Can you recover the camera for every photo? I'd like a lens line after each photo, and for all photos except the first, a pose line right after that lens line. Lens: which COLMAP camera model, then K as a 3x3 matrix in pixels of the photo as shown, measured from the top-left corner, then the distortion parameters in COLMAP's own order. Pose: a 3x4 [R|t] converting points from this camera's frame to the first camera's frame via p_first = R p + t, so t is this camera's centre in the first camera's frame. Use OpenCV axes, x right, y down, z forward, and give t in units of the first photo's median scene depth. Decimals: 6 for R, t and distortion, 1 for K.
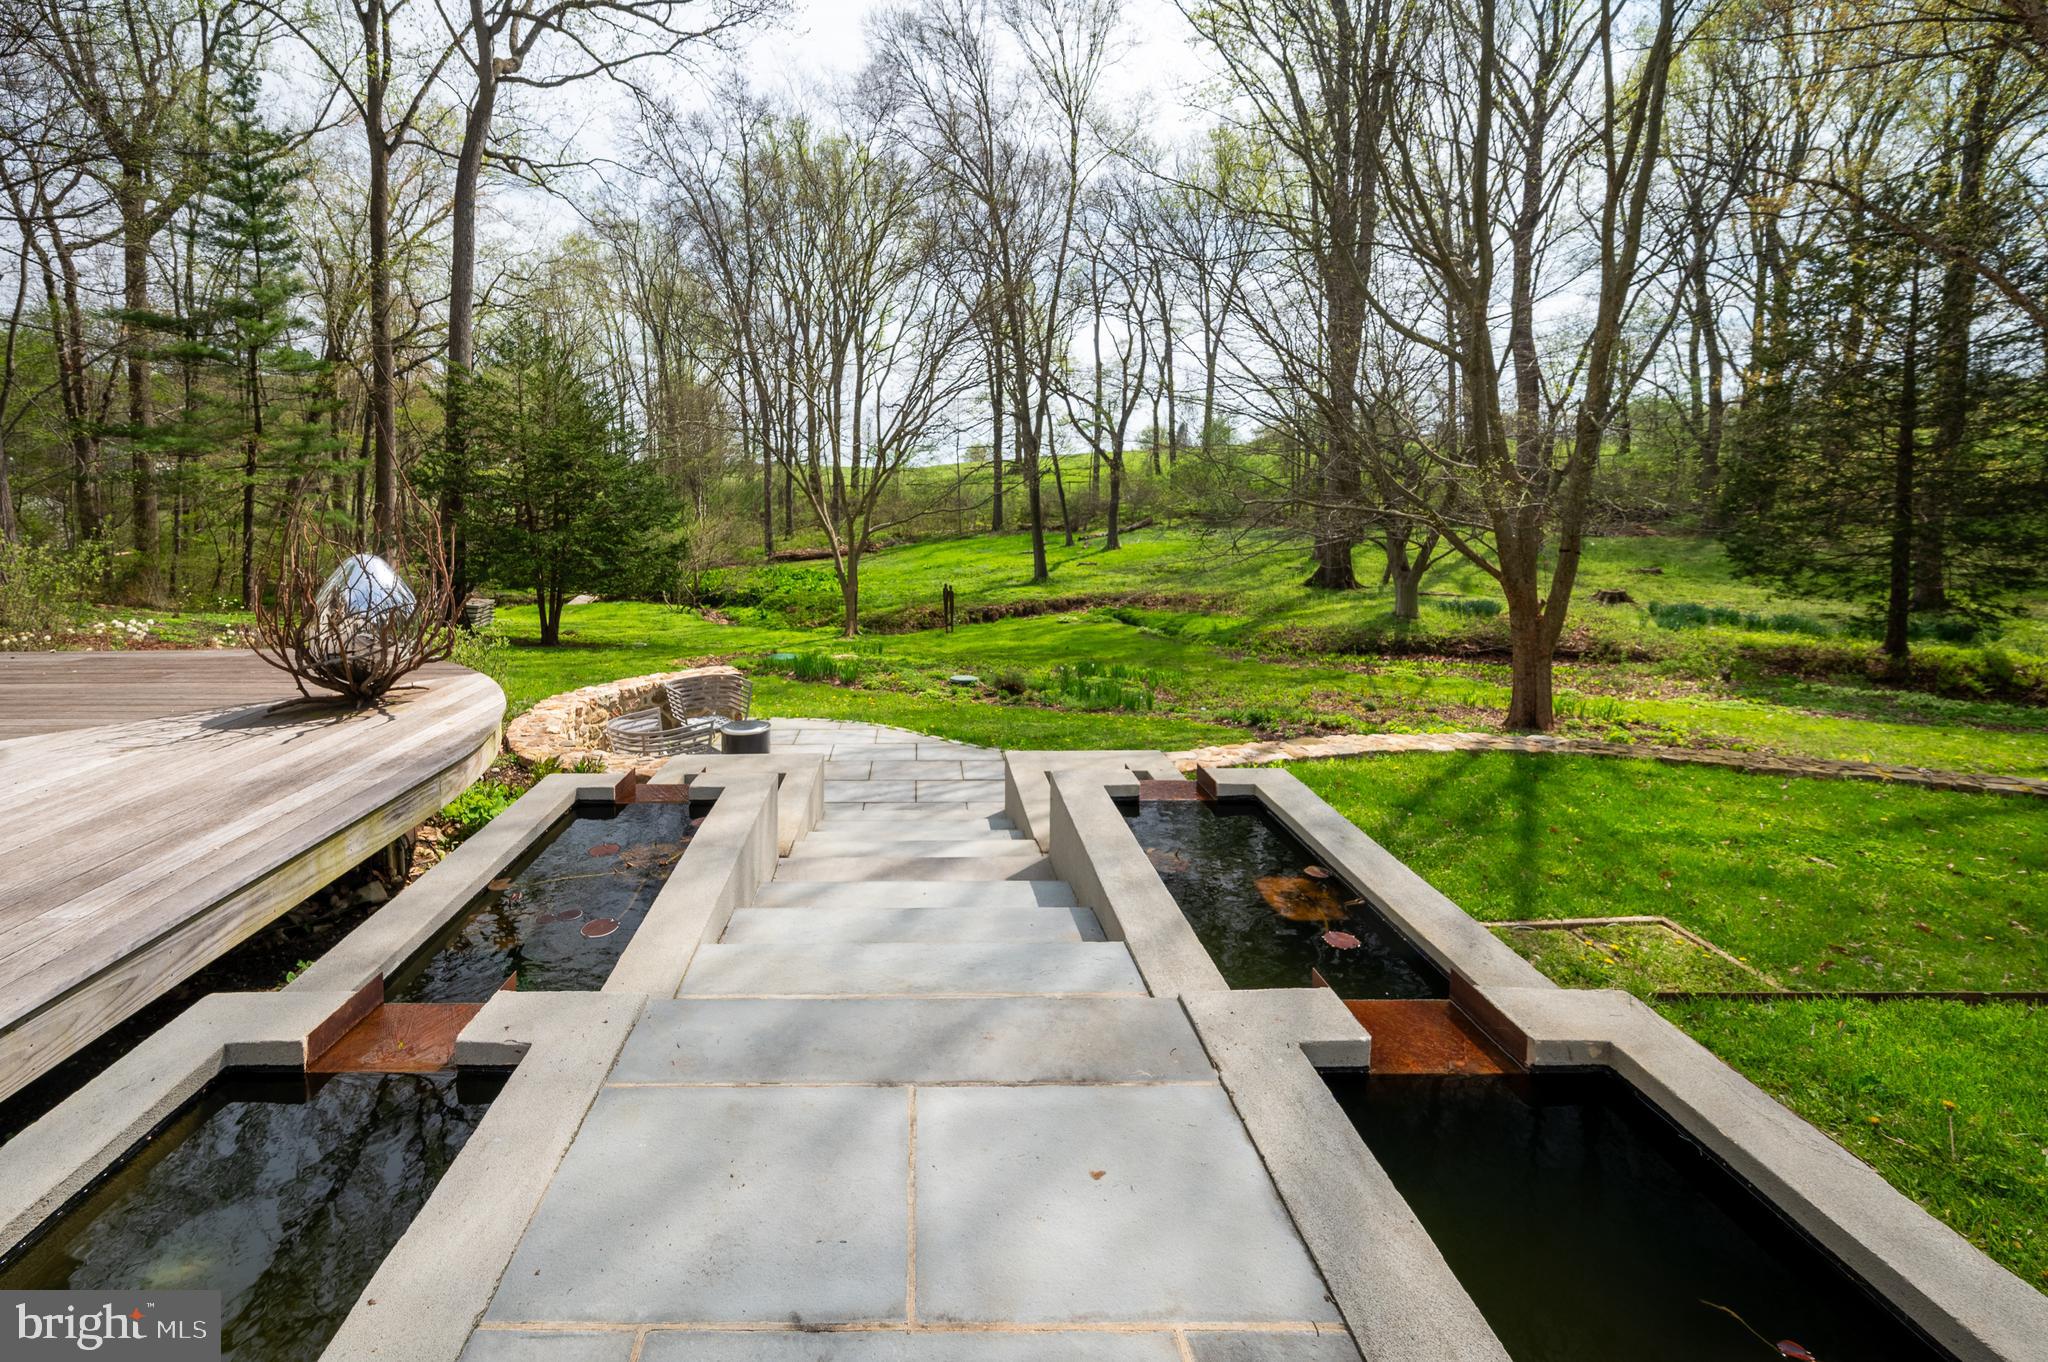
lens RADIAL K [[882.7, 0, 907.0], [0, 882.7, 563.5], [0, 0, 1]] dist [-0.004692, -0.000385]
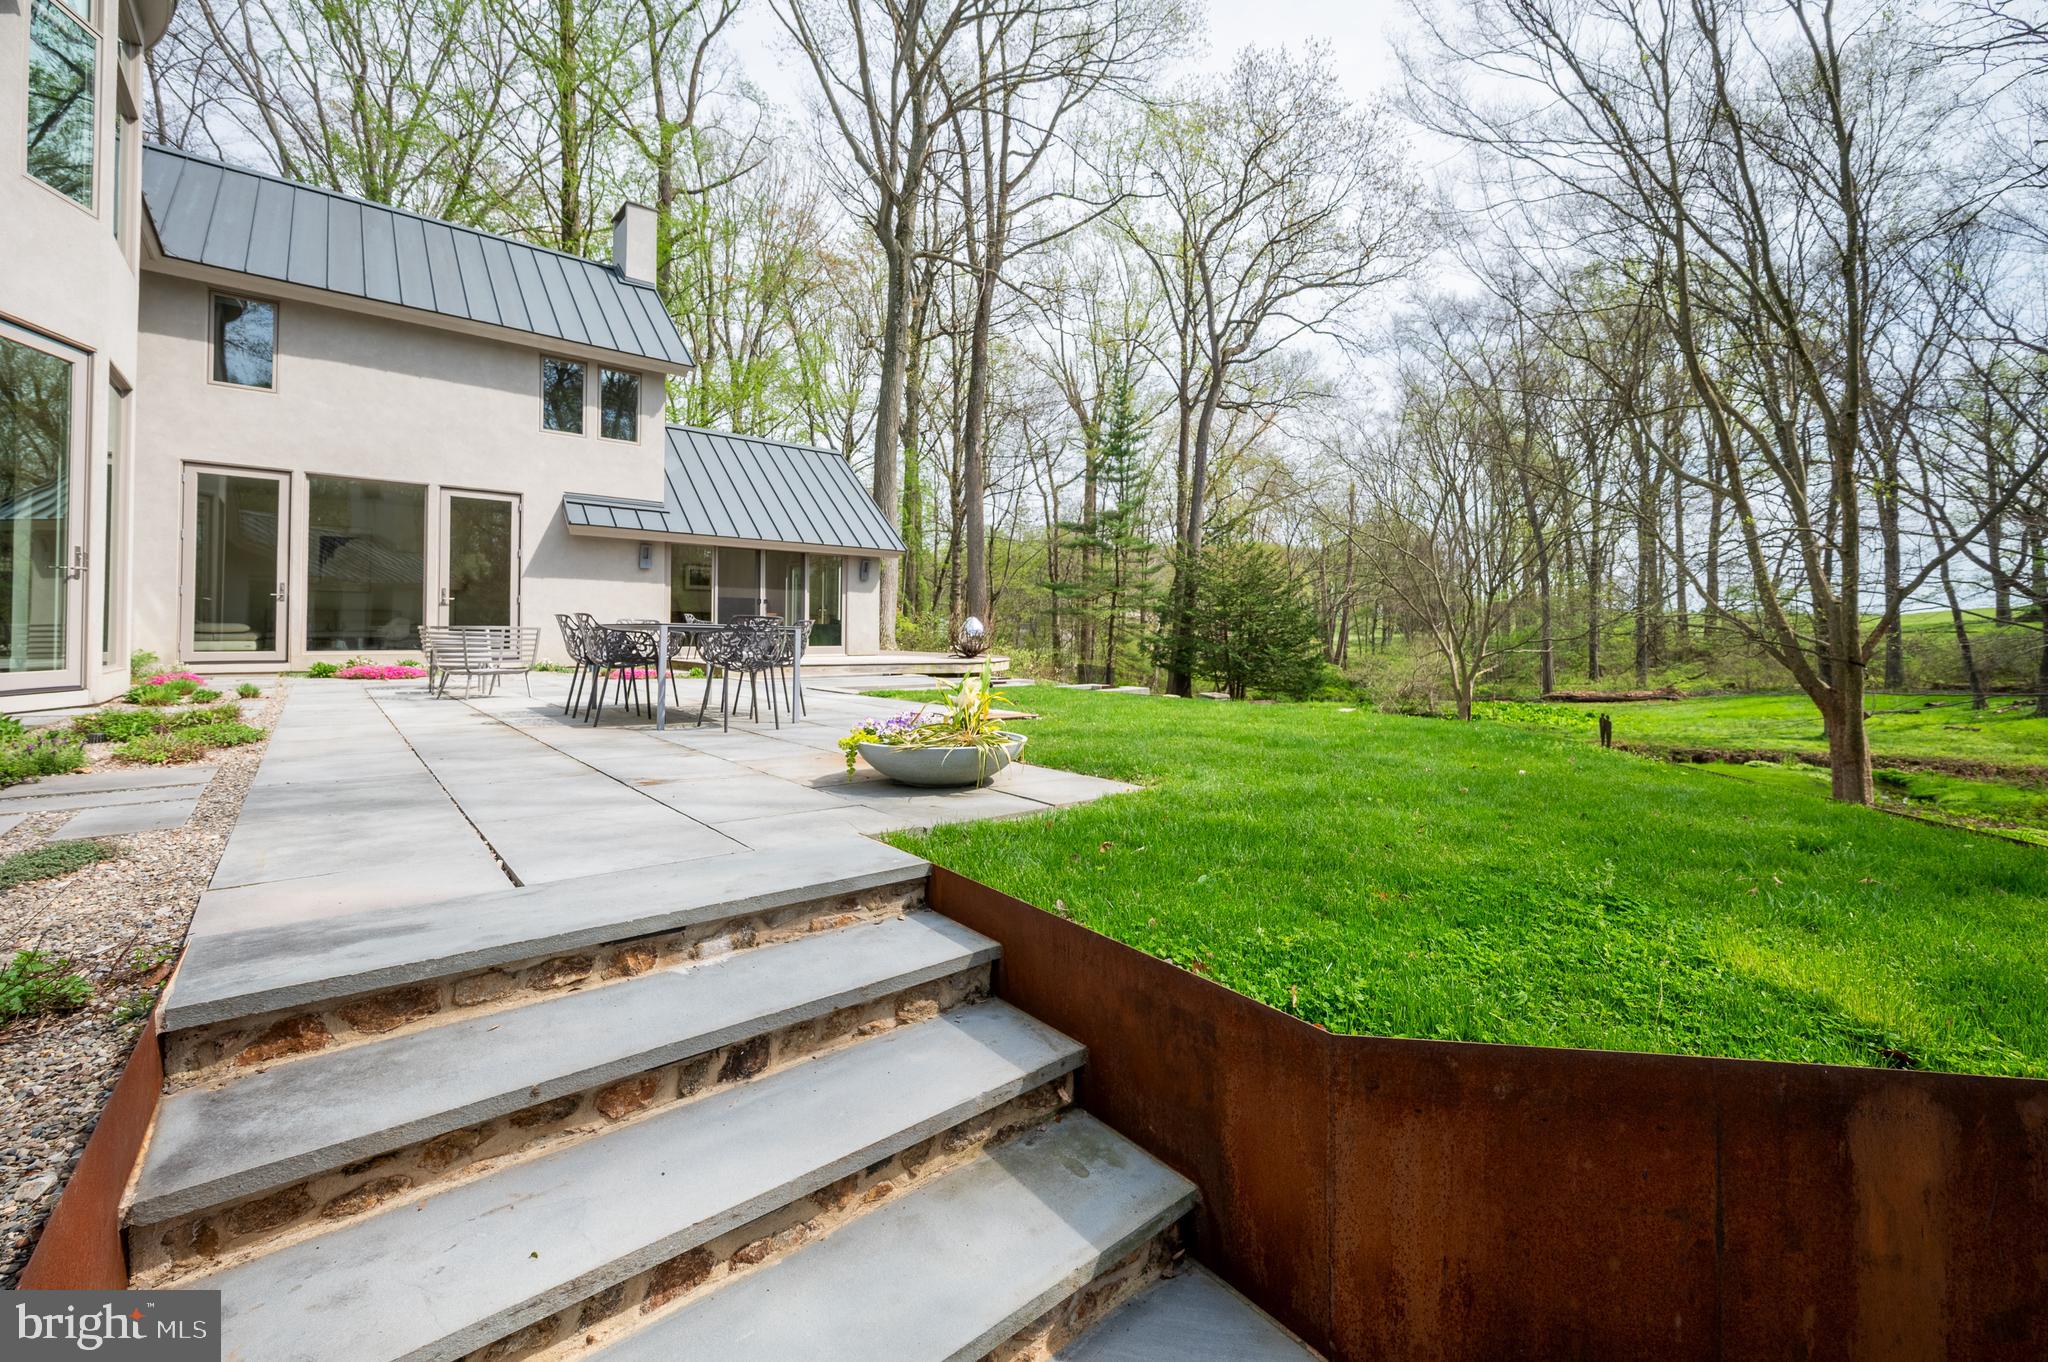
lens RADIAL K [[849.2, 0, 1052.4], [0, 849.2, 623.6], [0, 0, 1]] dist [-0.000625, -0.000049]
pose [[0.678406, 0.009414, -0.734627, 0.368523], [-0.081888, 0.994656, -0.062874, 0.035524], [0.730109, 0.102811, 0.675552, -0.188083]]
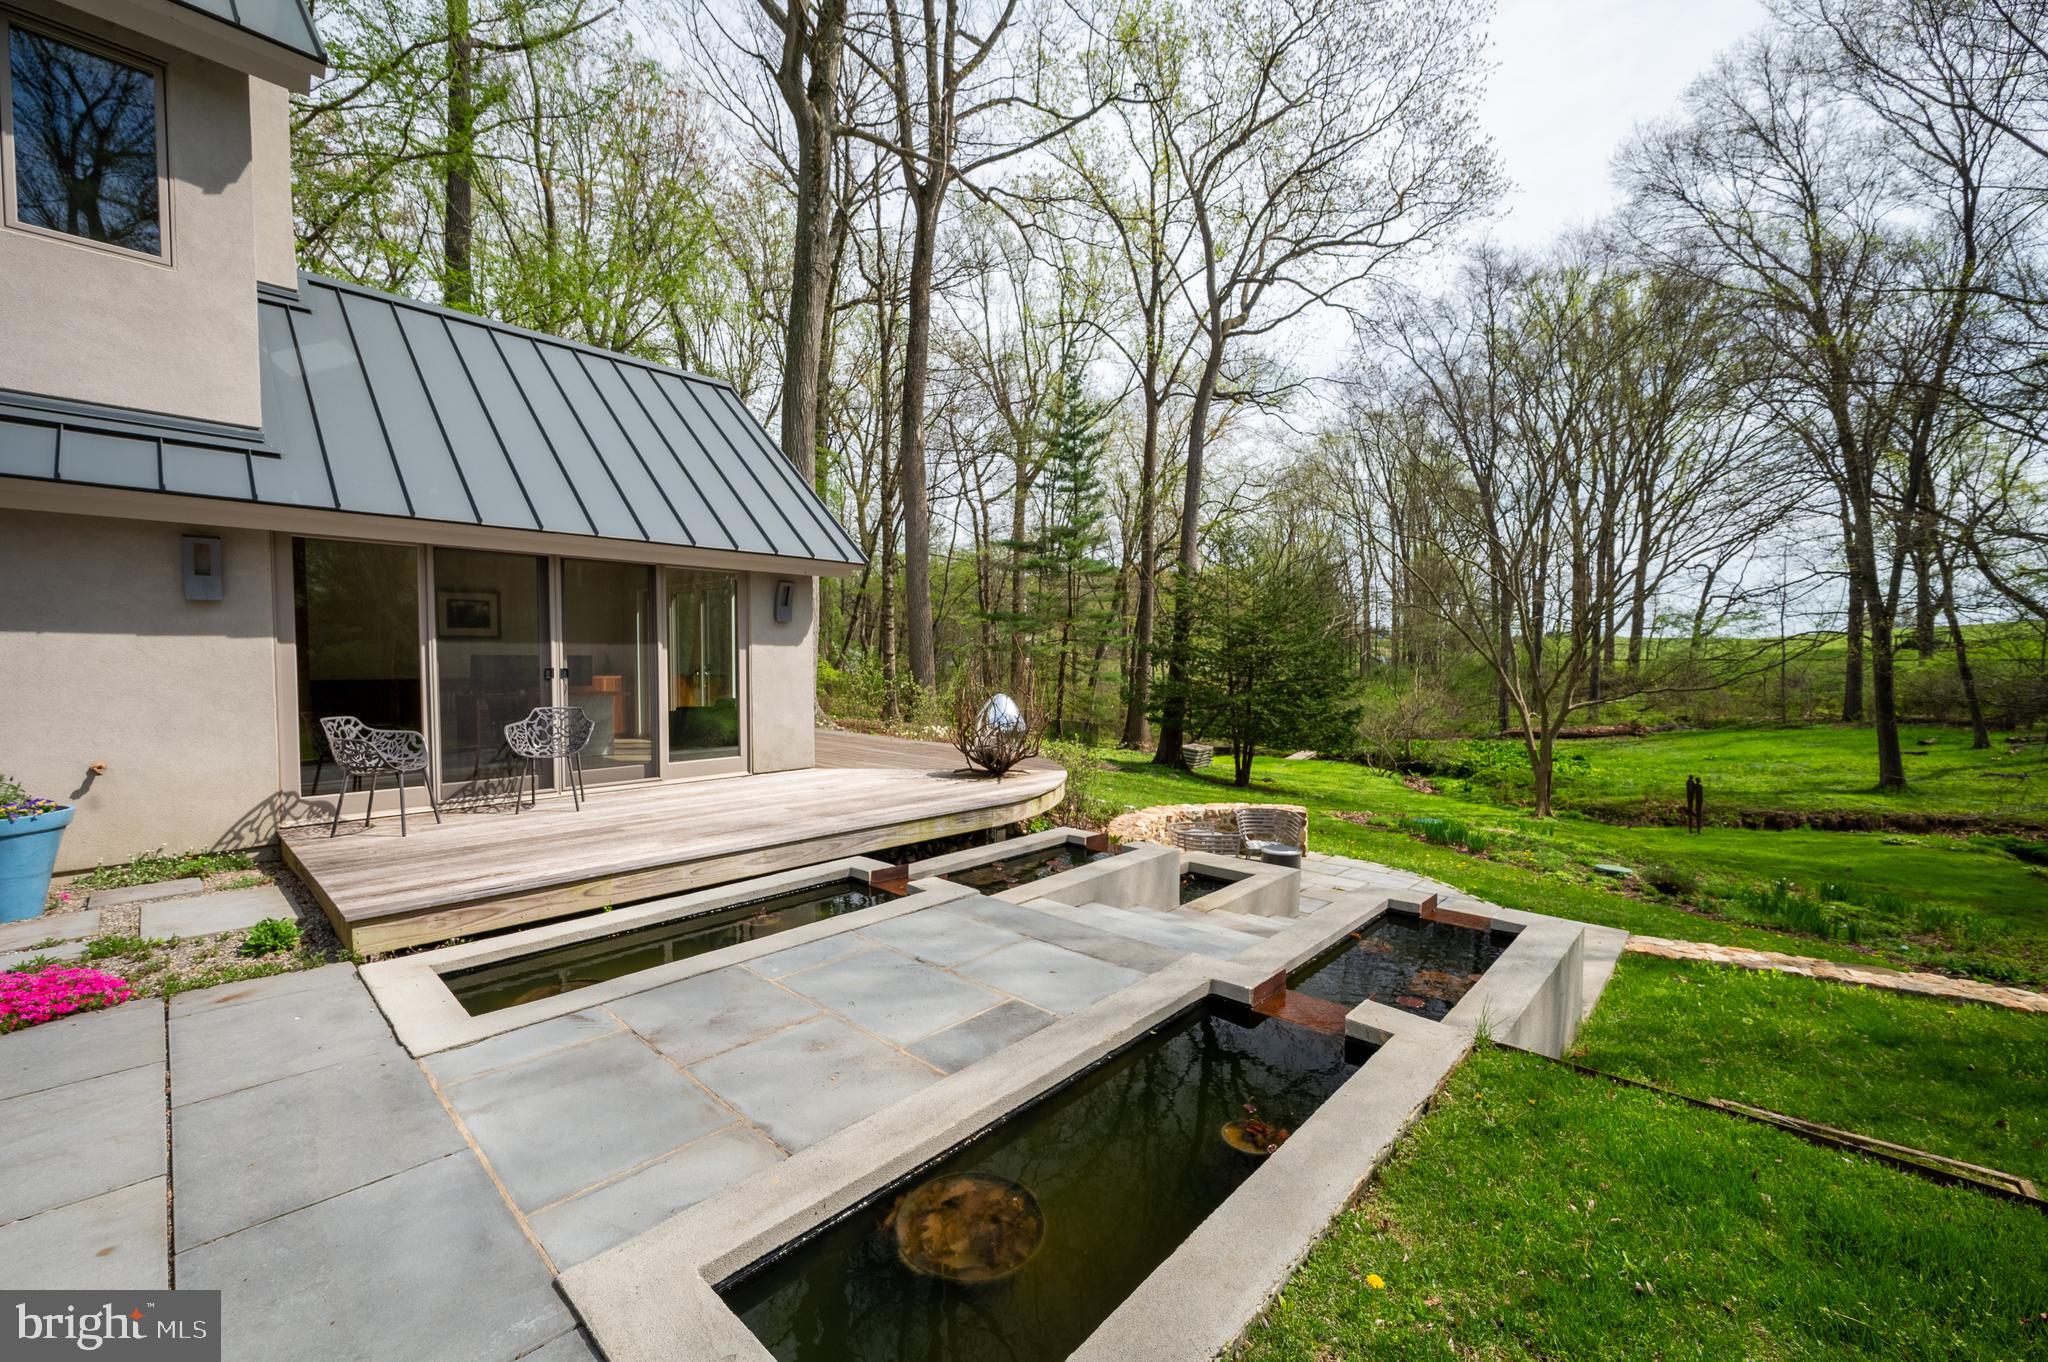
lens RADIAL K [[815.4, 0, 1015.5], [0, 815.4, 682.9], [0, 0, 1]] dist [-0.000077, -0.000032]
pose [[0.740298, 0.035822, -0.671324, 0.091203], [-0.071904, 0.997070, -0.026088, 0.001231], [0.668423, 0.067583, 0.740705, -0.039322]]
